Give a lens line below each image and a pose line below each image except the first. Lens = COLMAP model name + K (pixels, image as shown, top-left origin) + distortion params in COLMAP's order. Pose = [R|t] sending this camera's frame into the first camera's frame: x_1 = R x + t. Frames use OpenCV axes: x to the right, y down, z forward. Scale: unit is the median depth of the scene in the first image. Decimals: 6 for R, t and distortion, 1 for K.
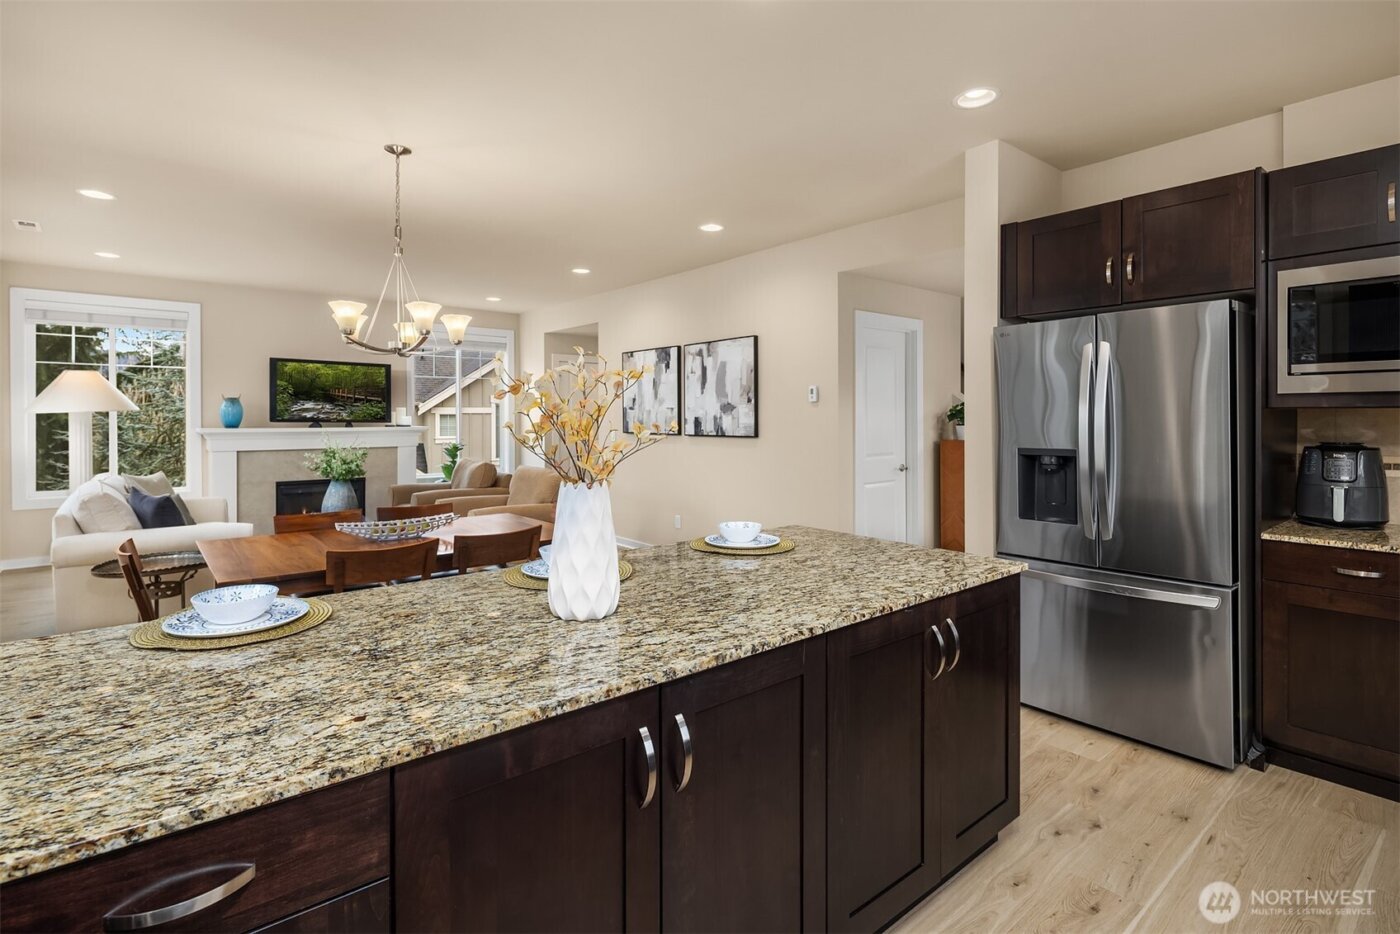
lens RADIAL K [[667.7, 0, 668.7], [0, 667.7, 426.4], [0, 0, 1]] dist [-0.002625, -0.000818]
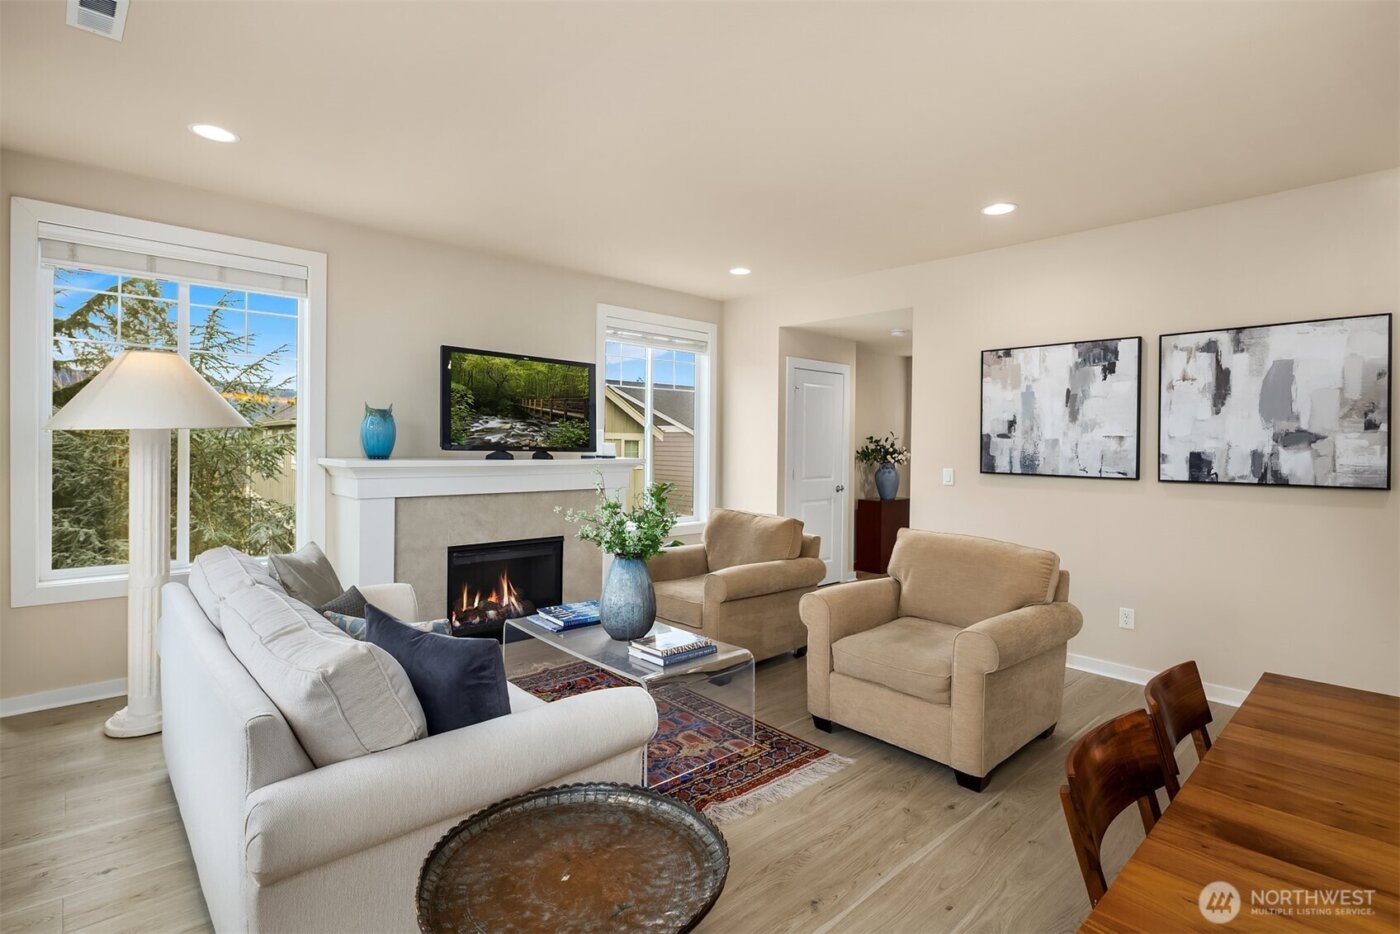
lens RADIAL K [[675.1, 0, 682.6], [0, 675.1, 446.0], [0, 0, 1]] dist [0.002402, -0.000035]
pose [[0.997810, 0.013176, 0.064827, -0.822621], [-0.012560, 0.999872, -0.009899, -0.012775], [-0.064949, 0.009063, 0.997847, 0.720117]]
